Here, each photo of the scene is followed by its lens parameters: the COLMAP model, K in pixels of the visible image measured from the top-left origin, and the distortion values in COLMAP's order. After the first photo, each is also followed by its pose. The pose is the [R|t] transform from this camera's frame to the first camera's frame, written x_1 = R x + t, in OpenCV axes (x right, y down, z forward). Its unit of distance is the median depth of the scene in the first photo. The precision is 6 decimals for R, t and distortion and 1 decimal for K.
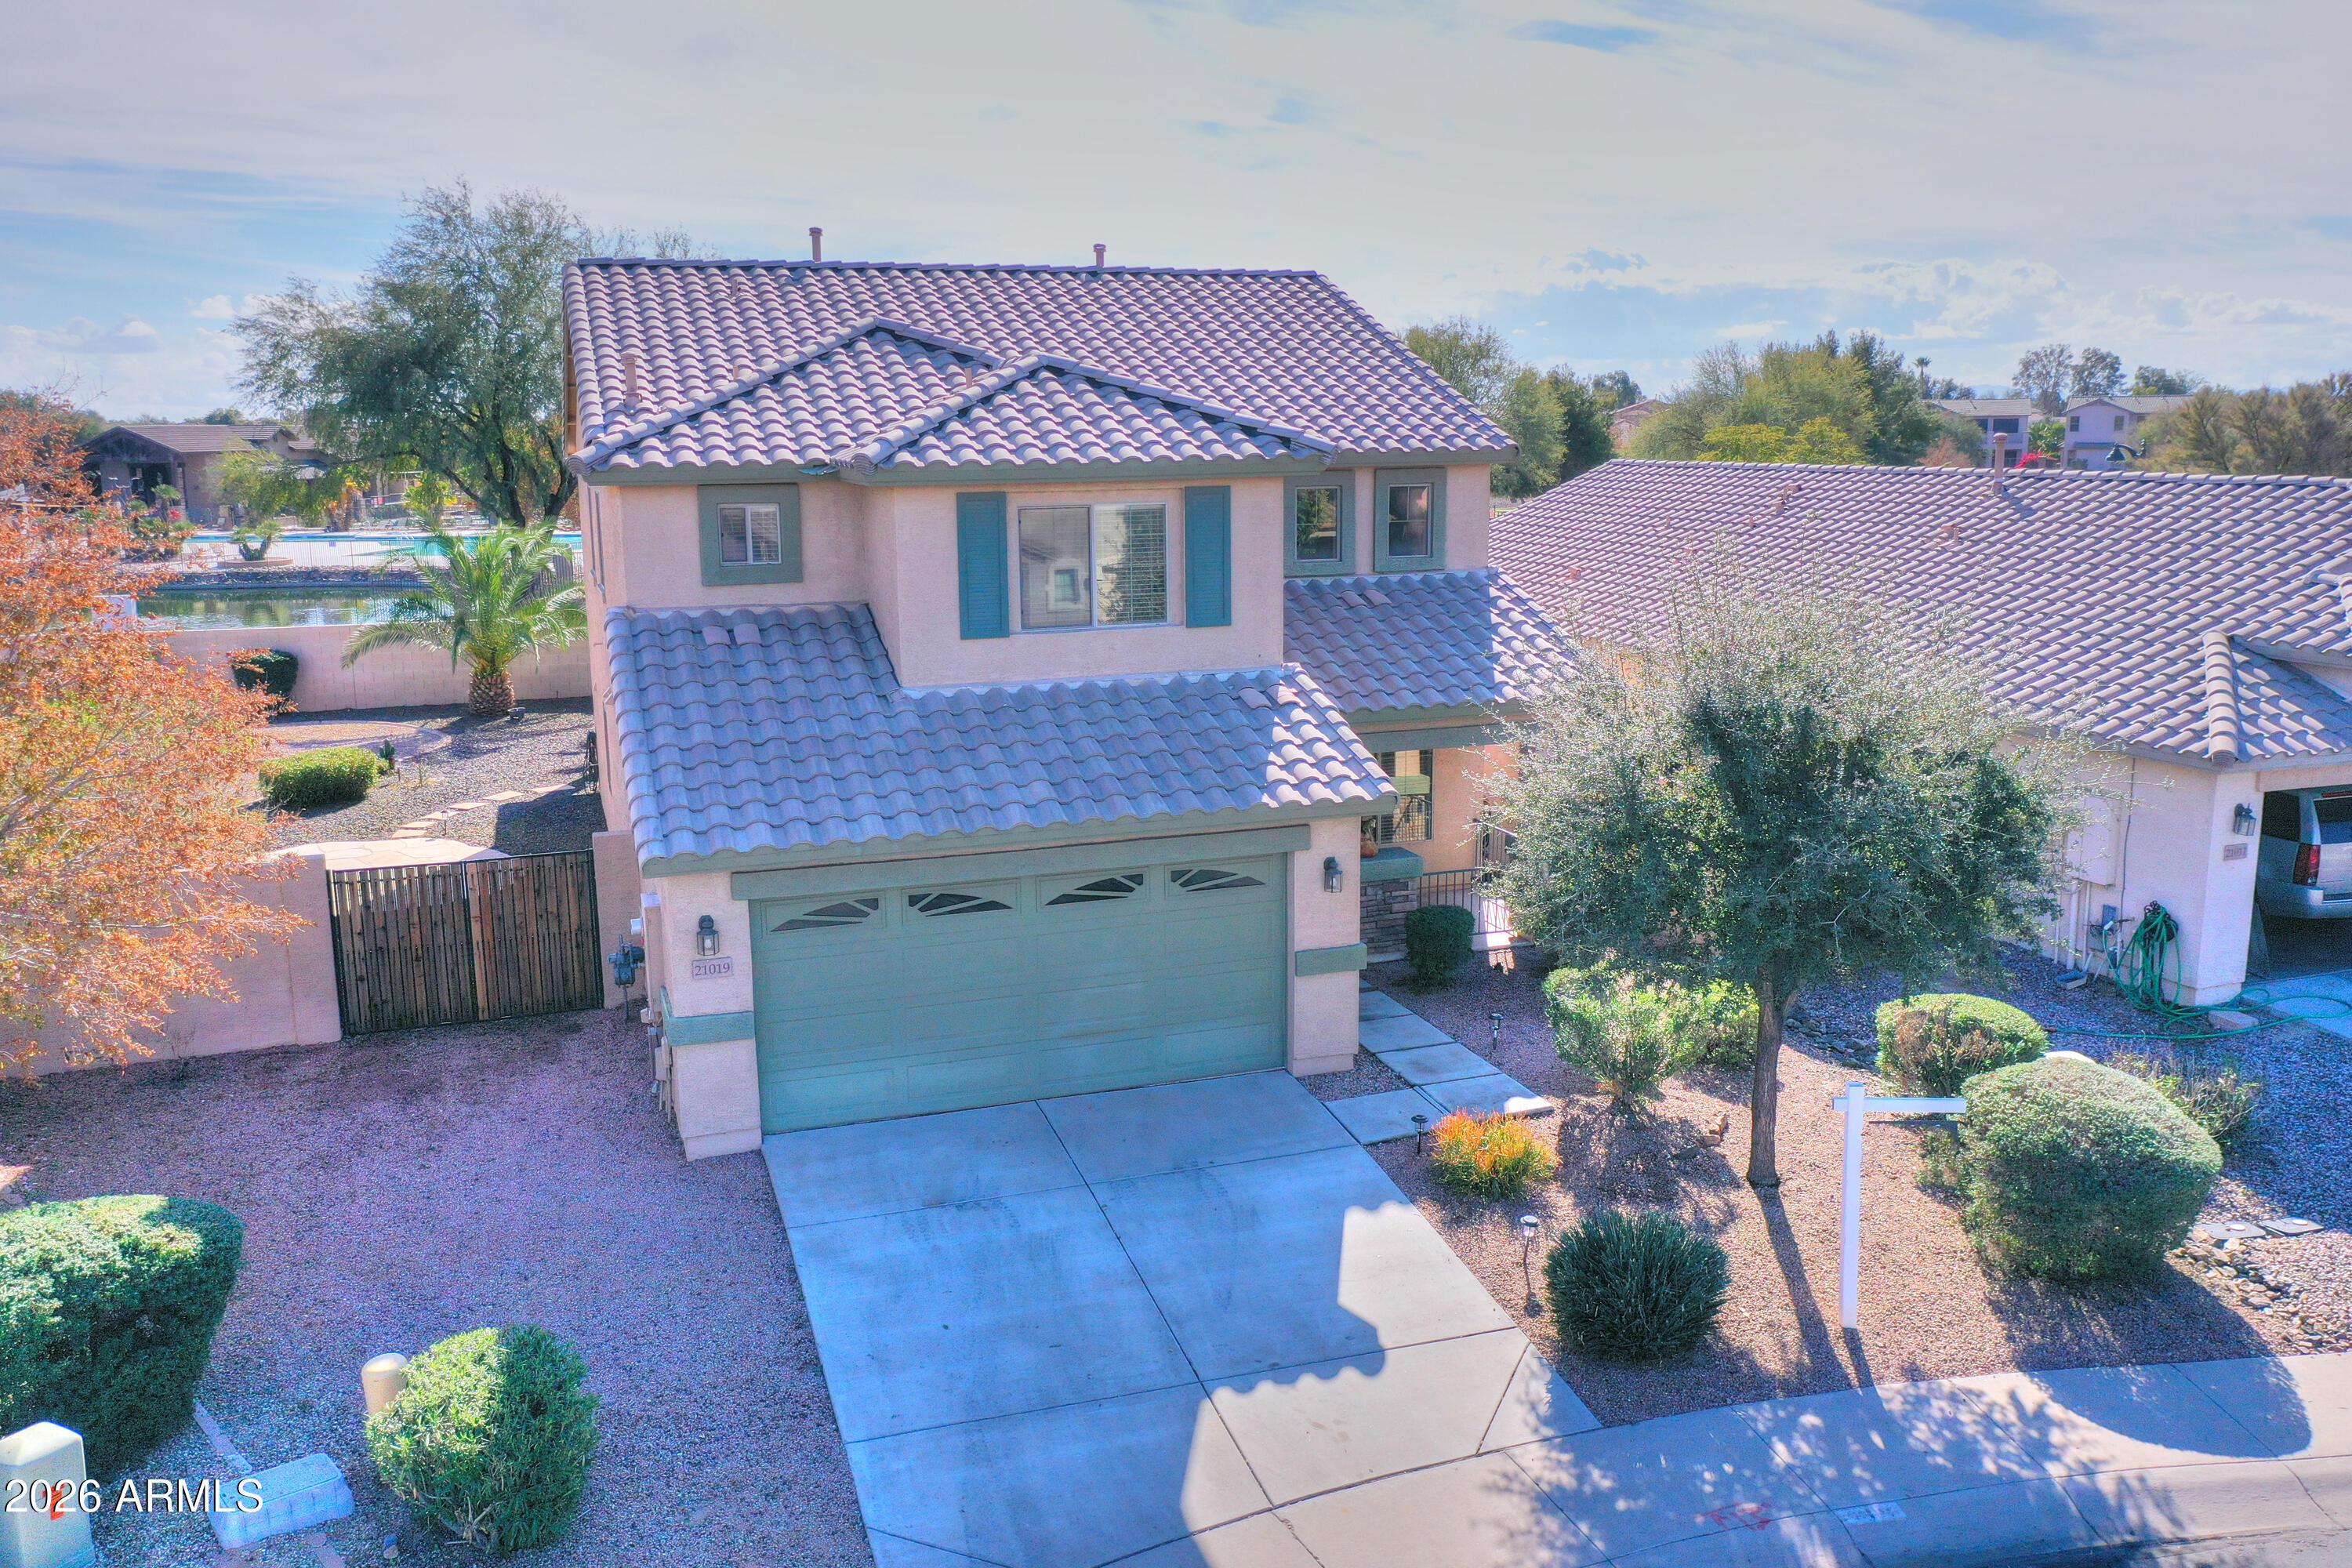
lens RADIAL K [[1853.6, 0, 1175.7], [0, 1853.6, 773.8], [0, 0, 1]] dist [-0.008512, 0.001282]
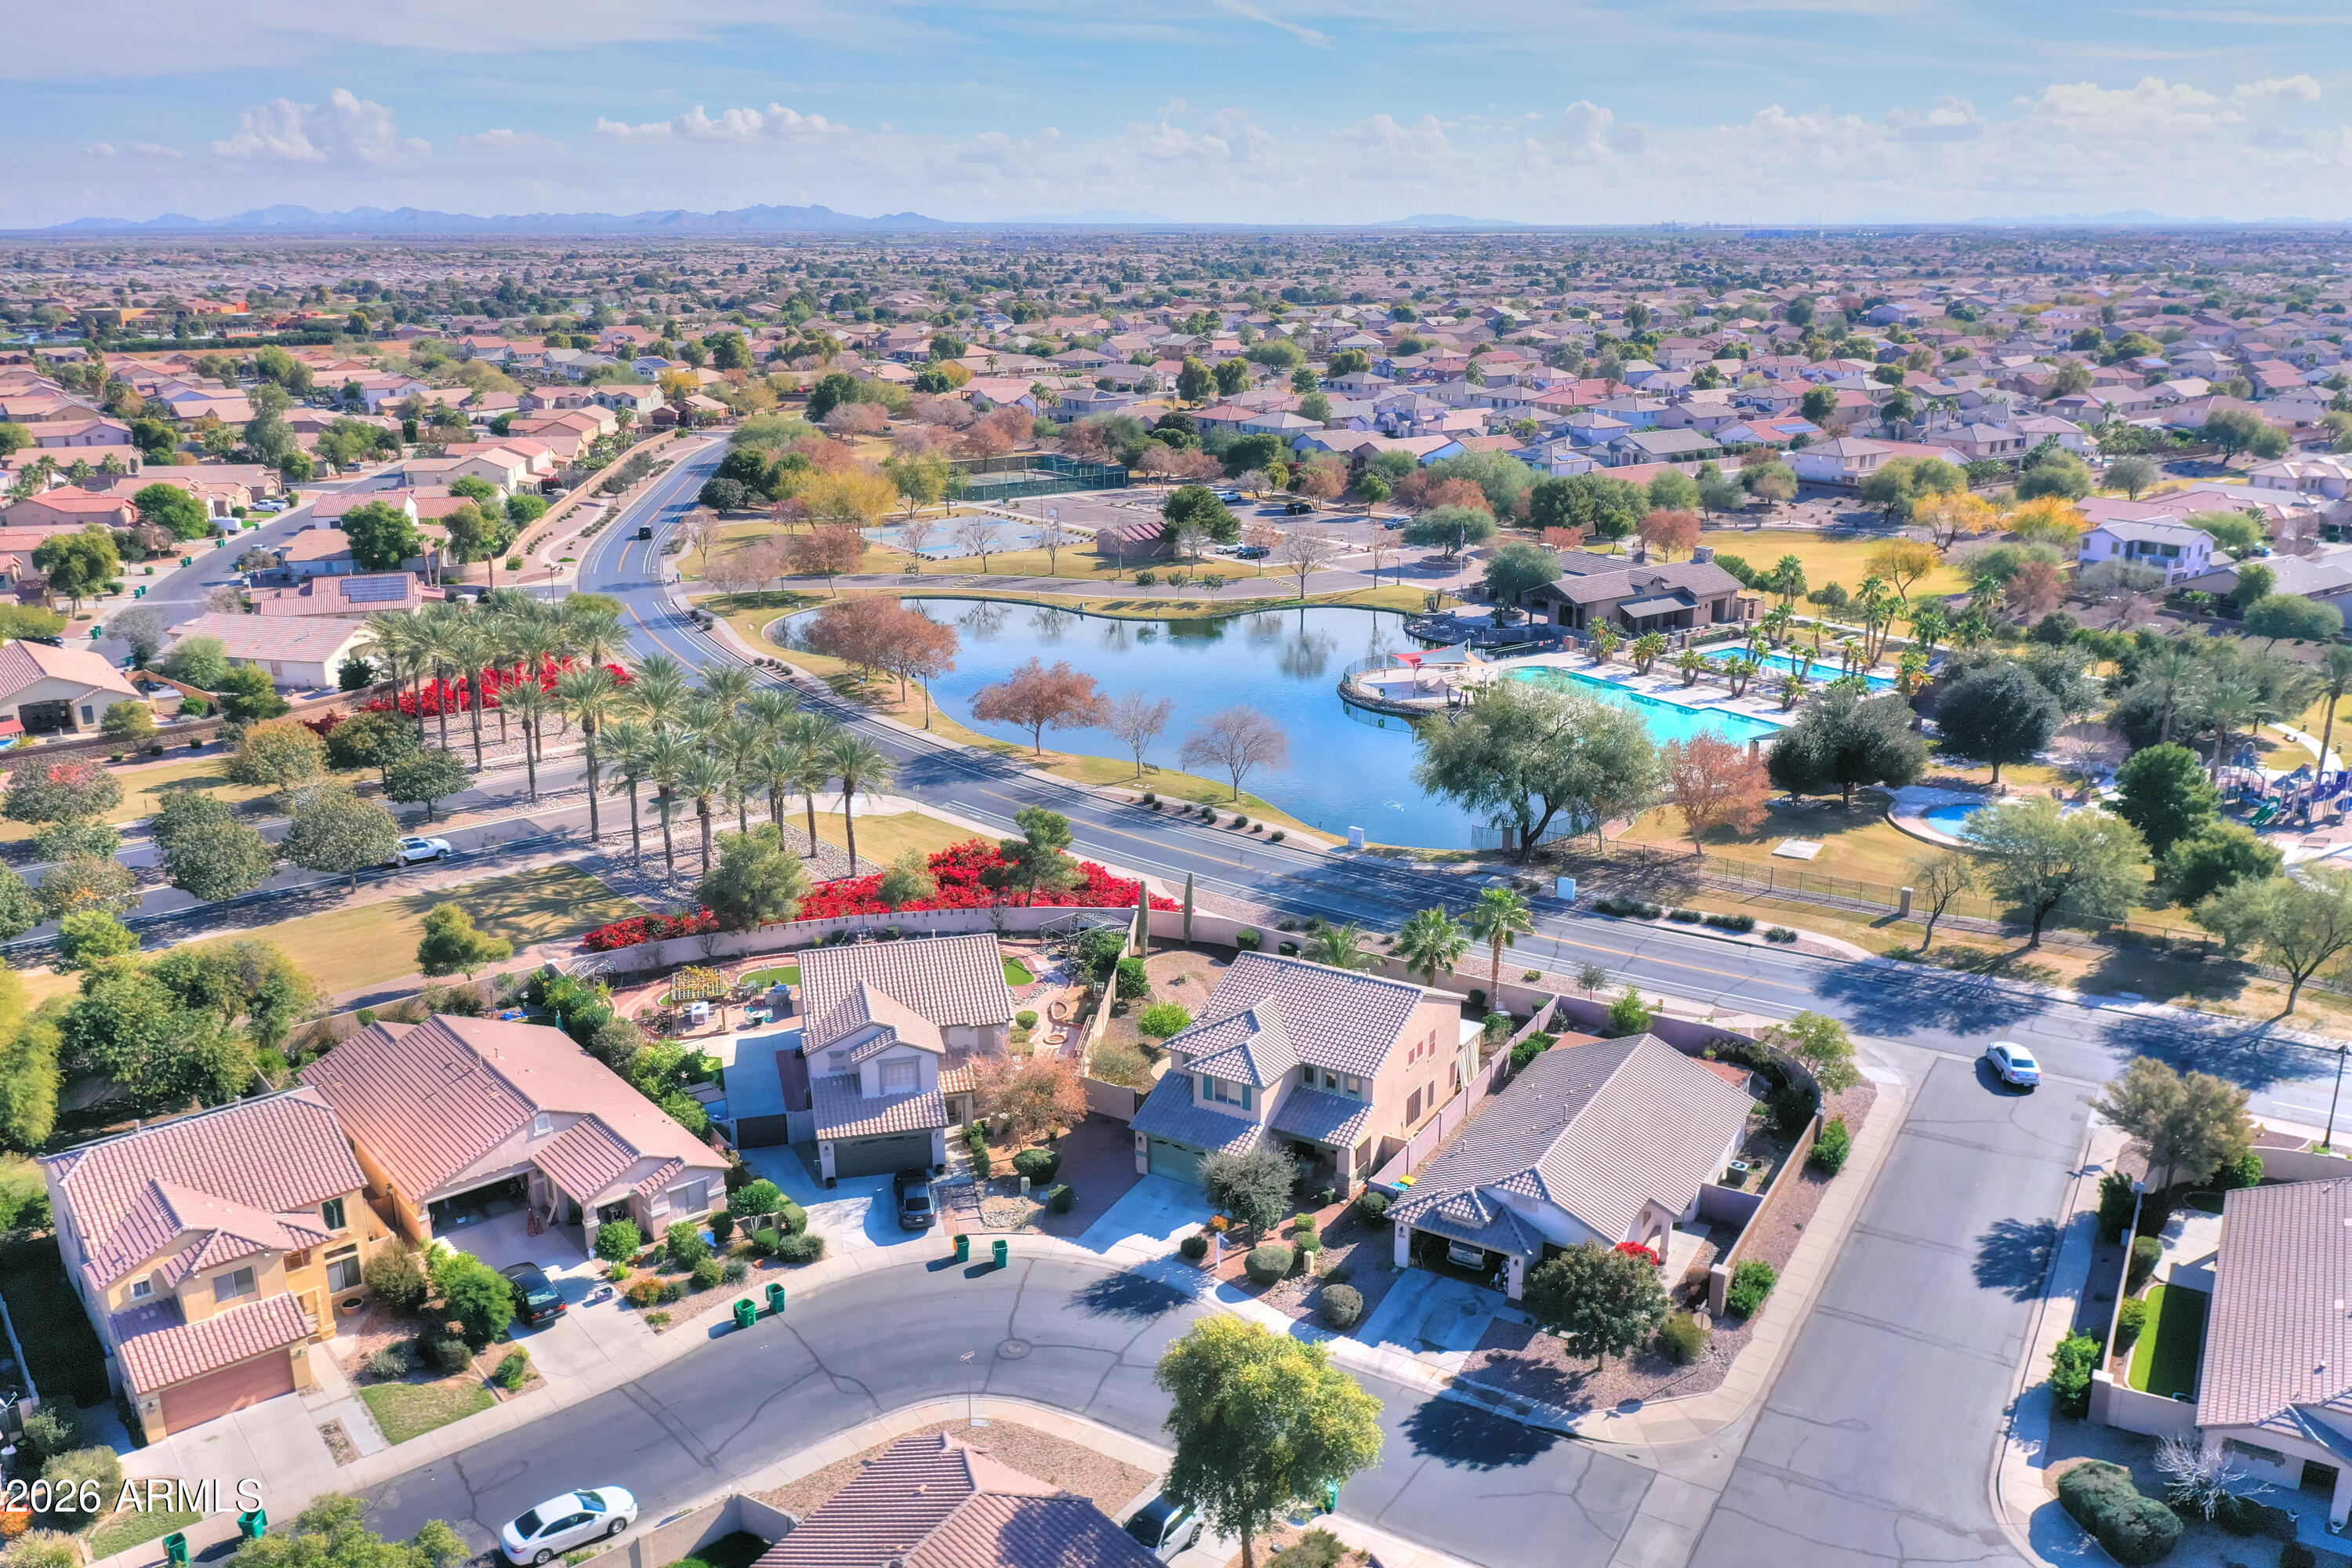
lens RADIAL K [[1875.6, 0, 1176.0], [0, 1875.6, 784.0], [0, 0, 1]] dist [0.000632, -0.001654]
pose [[0.637261, 0.229366, -0.735724, 3.775457], [-0.145736, 0.973323, 0.177207, -1.993194], [0.756743, -0.005705, 0.653688, -2.714738]]
